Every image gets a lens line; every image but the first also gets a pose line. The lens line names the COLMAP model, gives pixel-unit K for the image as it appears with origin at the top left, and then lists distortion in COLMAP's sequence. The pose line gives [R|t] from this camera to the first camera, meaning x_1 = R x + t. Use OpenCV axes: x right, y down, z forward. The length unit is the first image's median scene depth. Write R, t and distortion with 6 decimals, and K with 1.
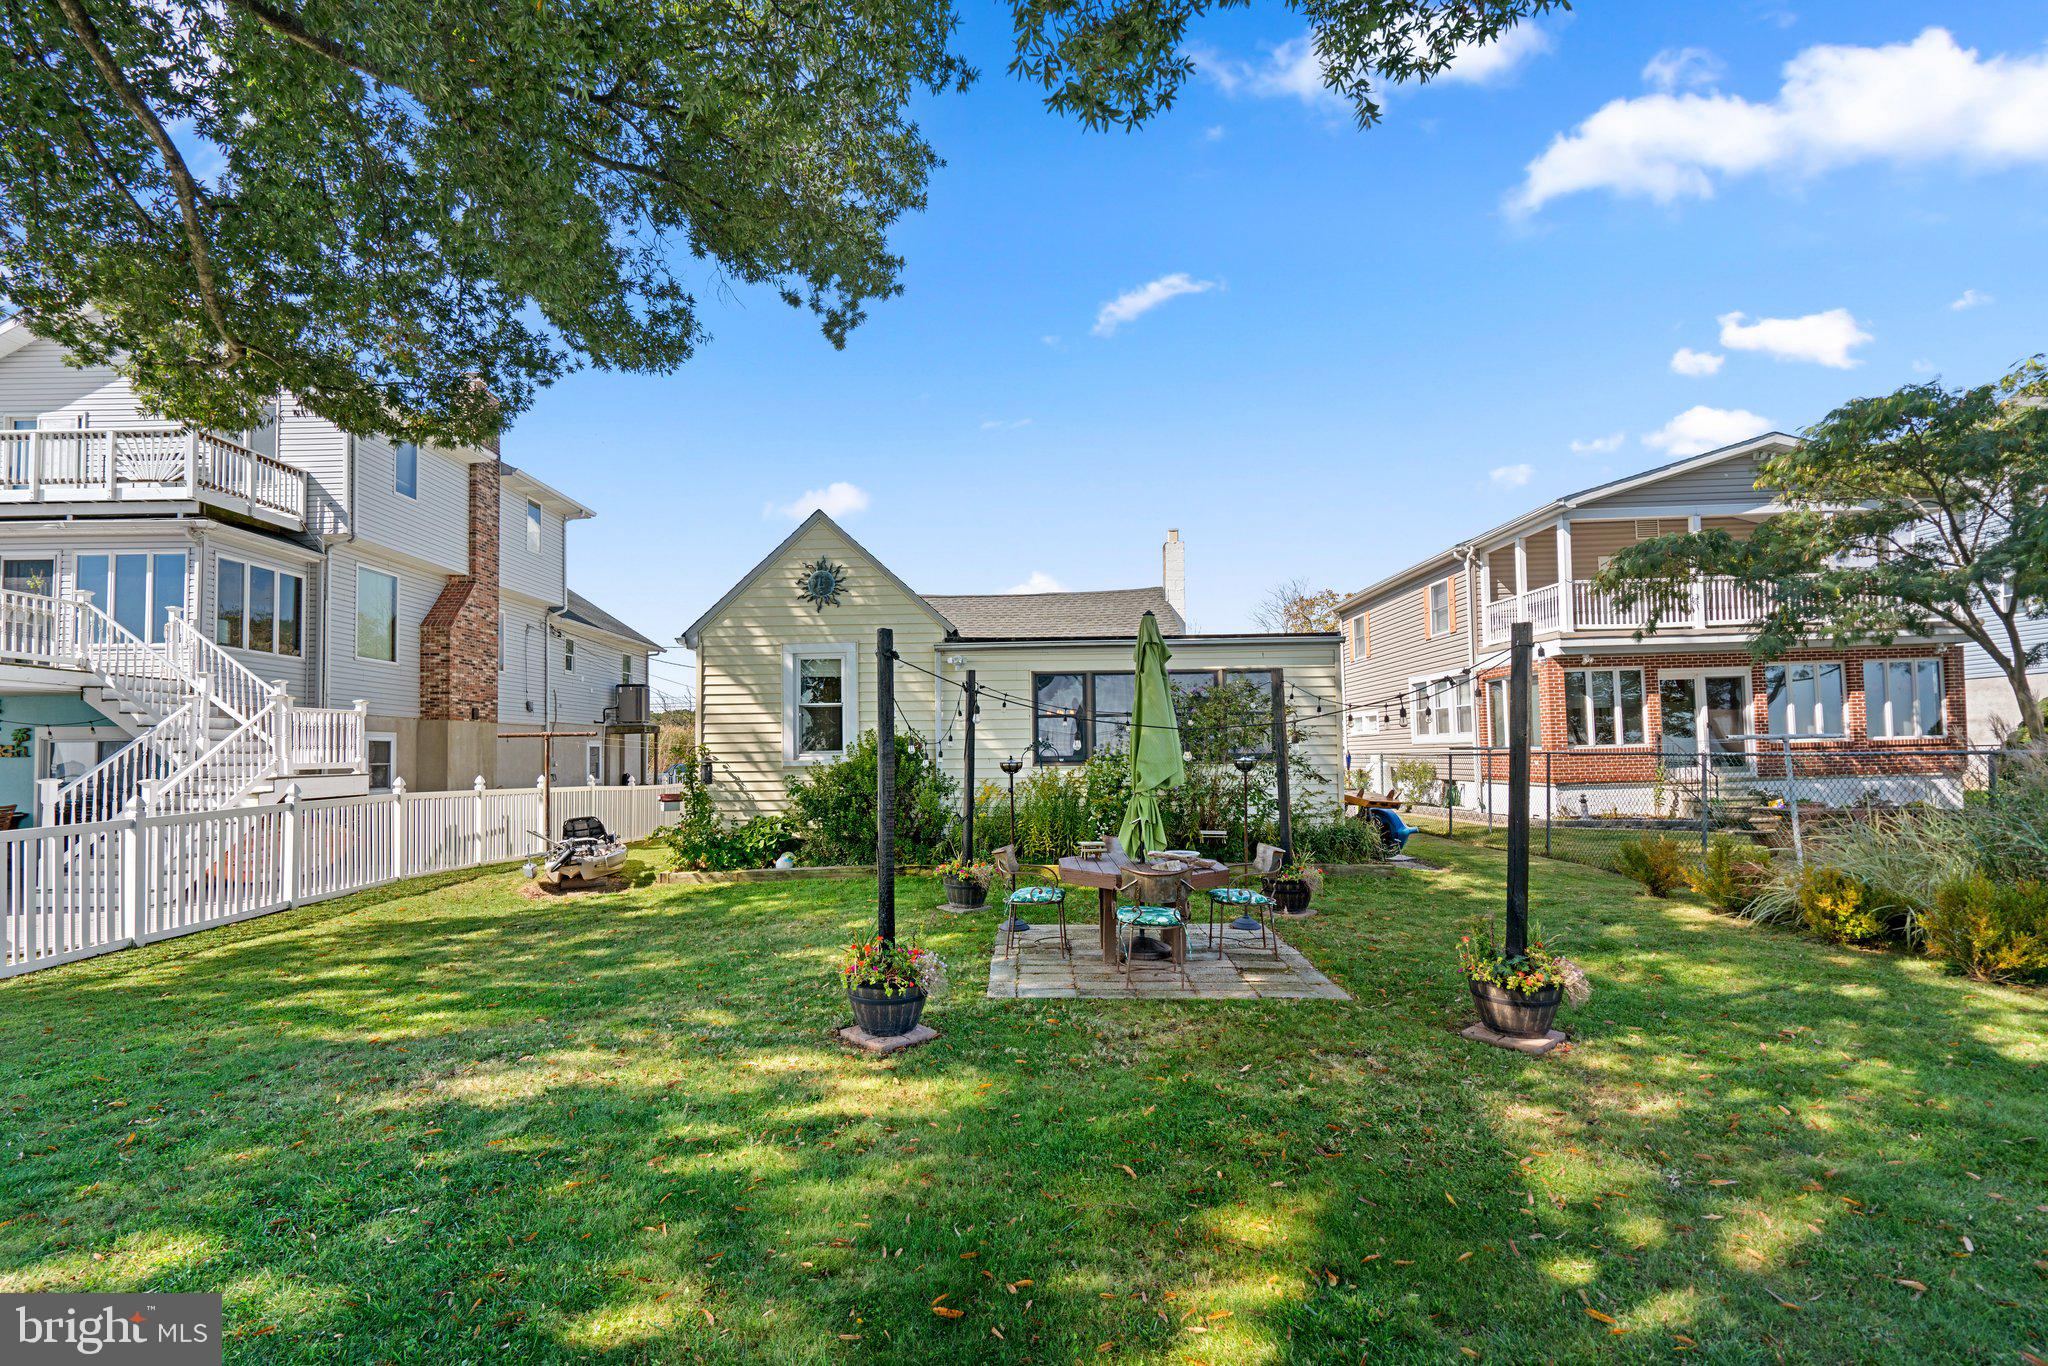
lens RADIAL K [[945.0, 0, 1020.5], [0, 945.0, 717.3], [0, 0, 1]] dist [0.003657, 0.000525]
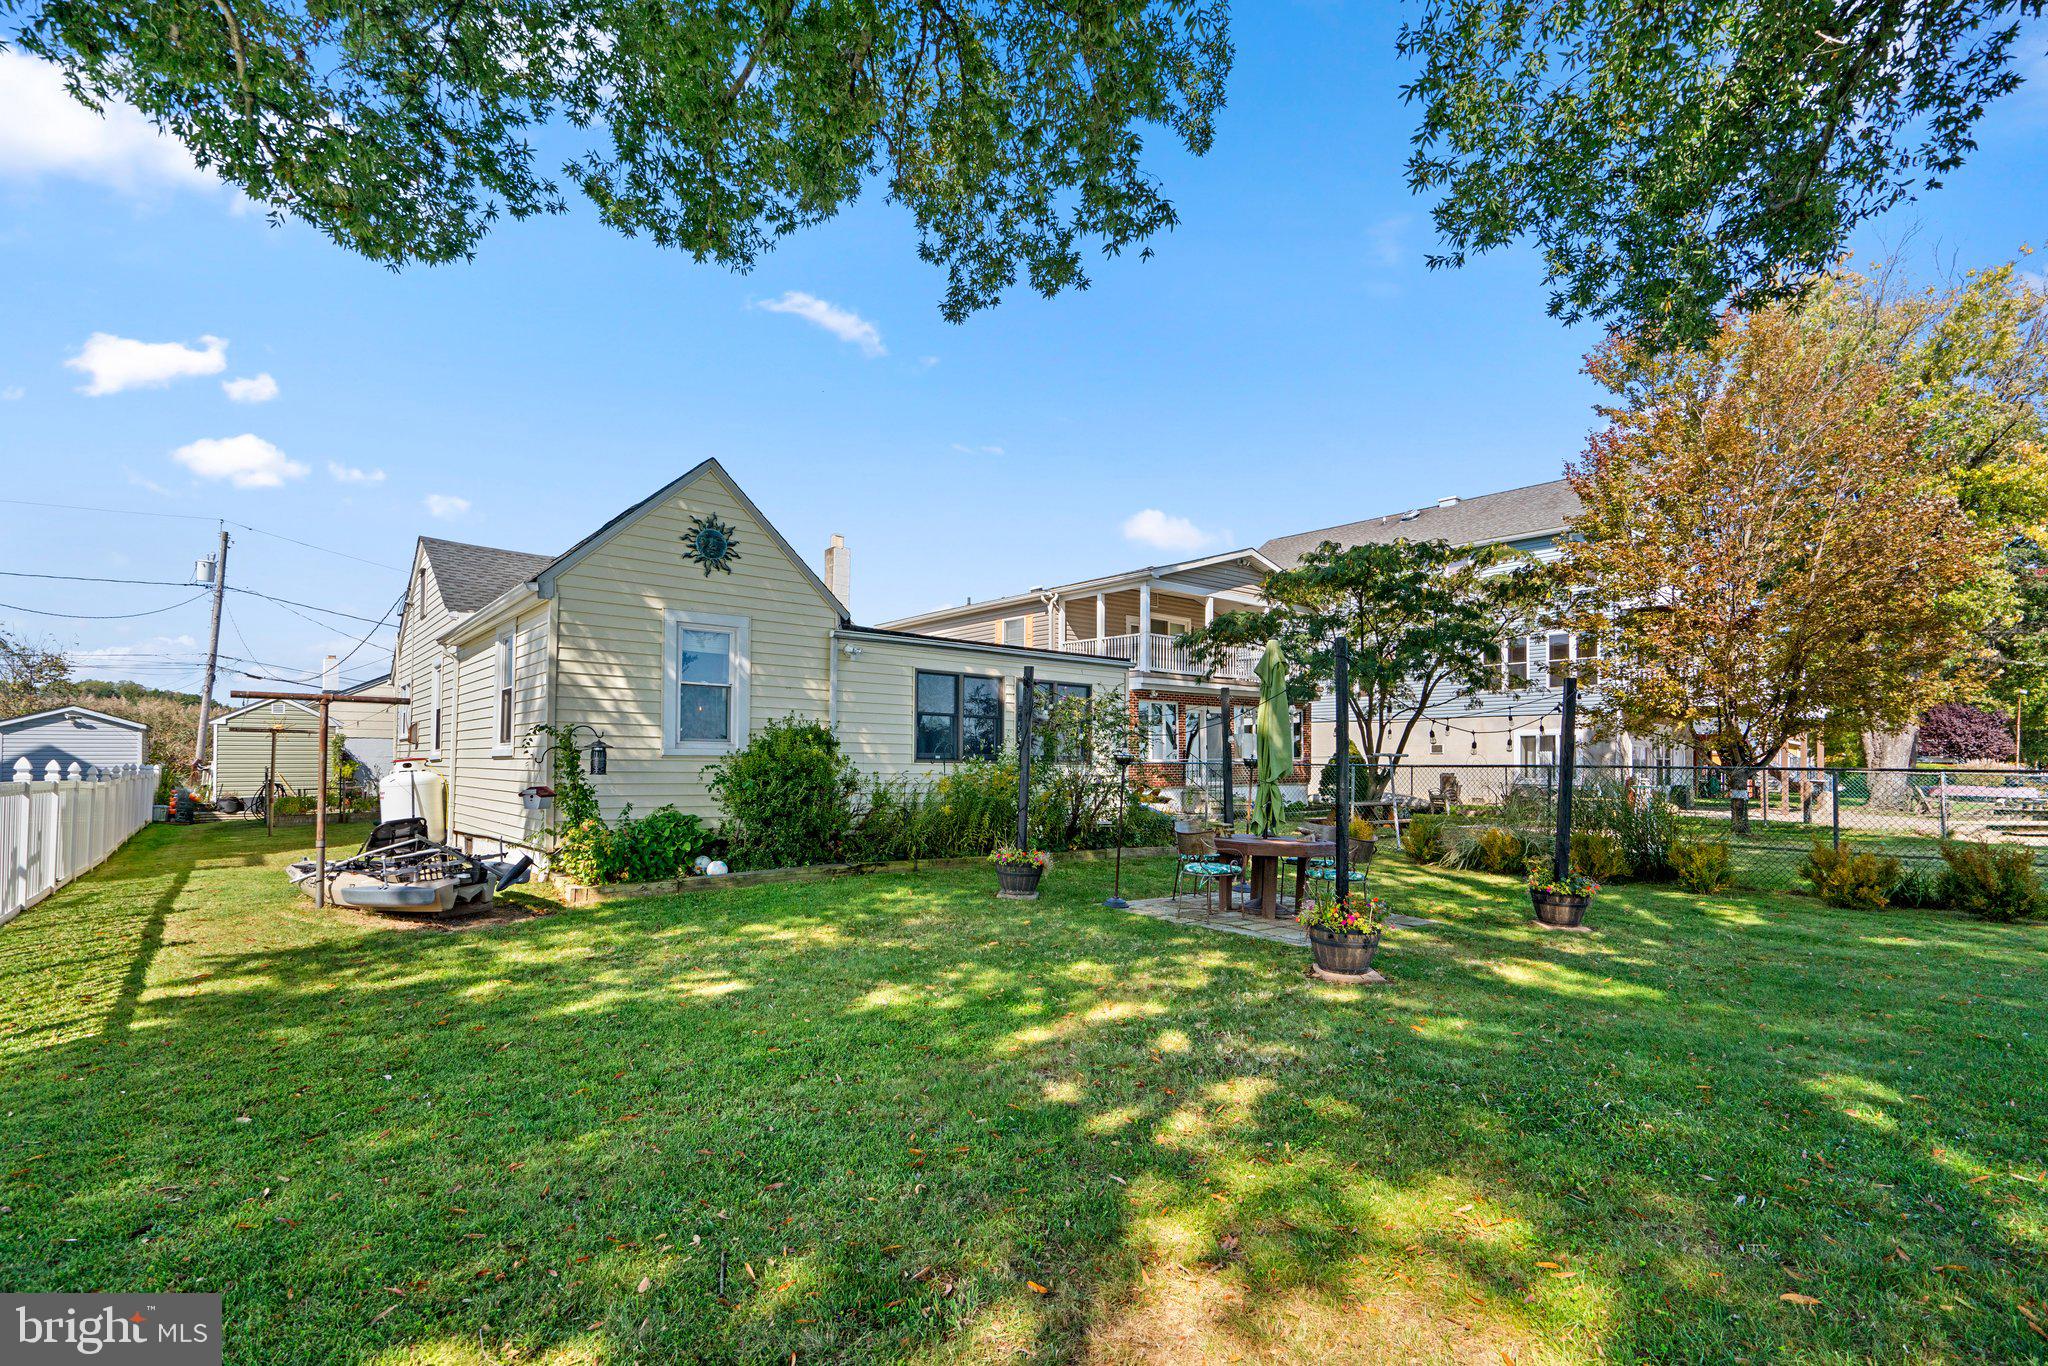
lens RADIAL K [[945.0, 0, 1020.5], [0, 945.0, 717.3], [0, 0, 1]] dist [0.003657, 0.000525]
pose [[0.764667, 0.058832, 0.641734, -0.524163], [-0.053024, 0.998191, -0.028330, 0.024894], [-0.642240, -0.012364, 0.766404, 0.152744]]
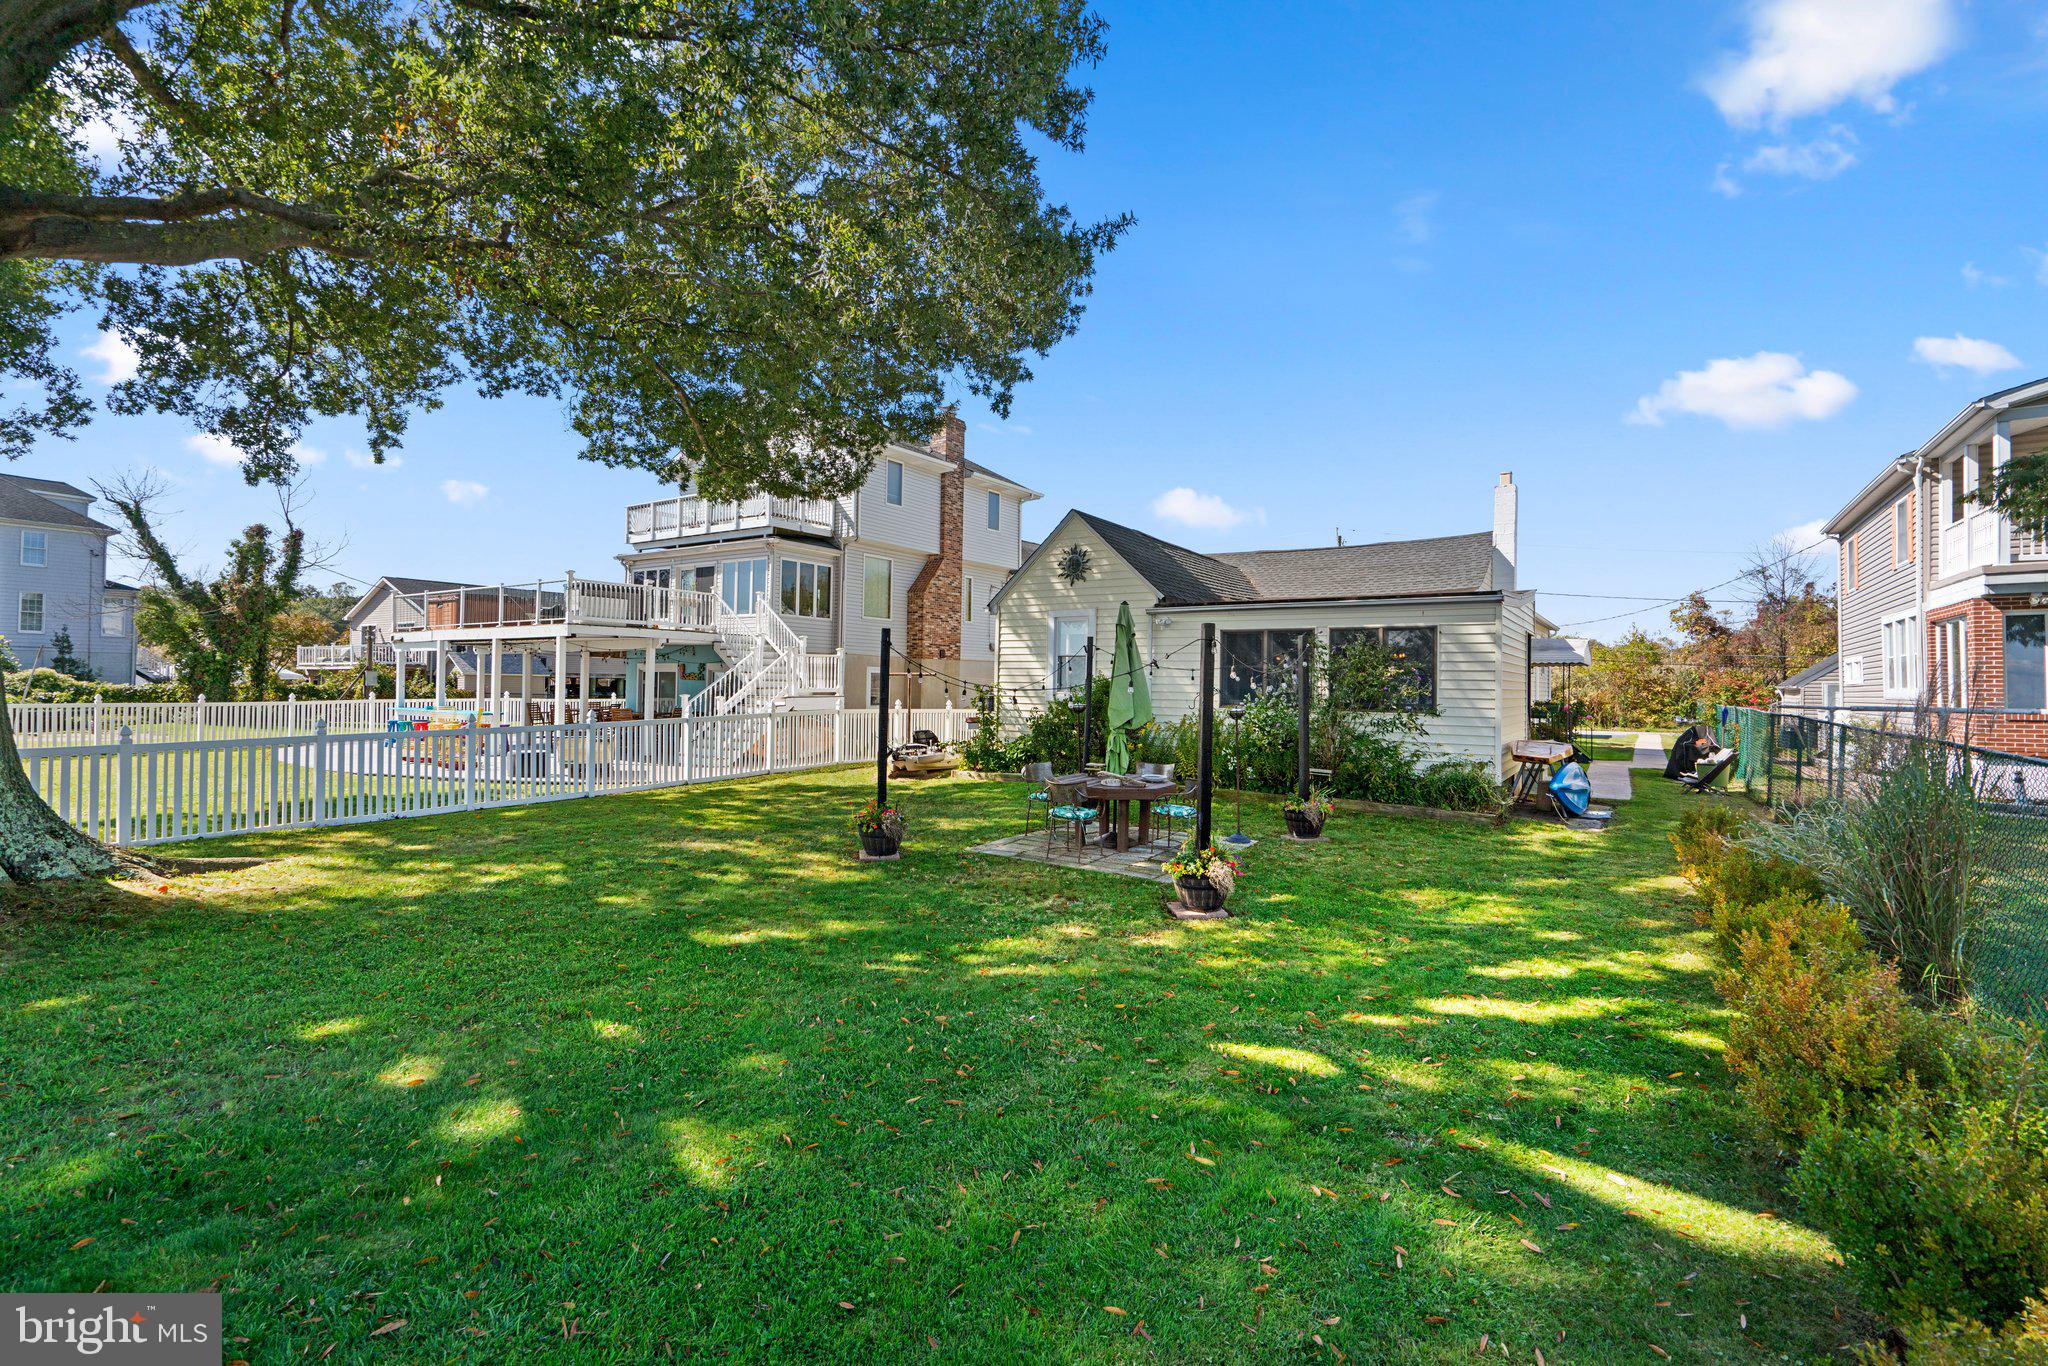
lens RADIAL K [[935.7, 0, 1019.9], [0, 935.7, 664.3], [0, 0, 1]] dist [-0.004407, 0.000459]
pose [[0.833913, 0.014900, -0.551695, 0.442276], [-0.004139, 0.999776, 0.020746, -0.027304], [0.551880, -0.015016, 0.833788, -0.137135]]
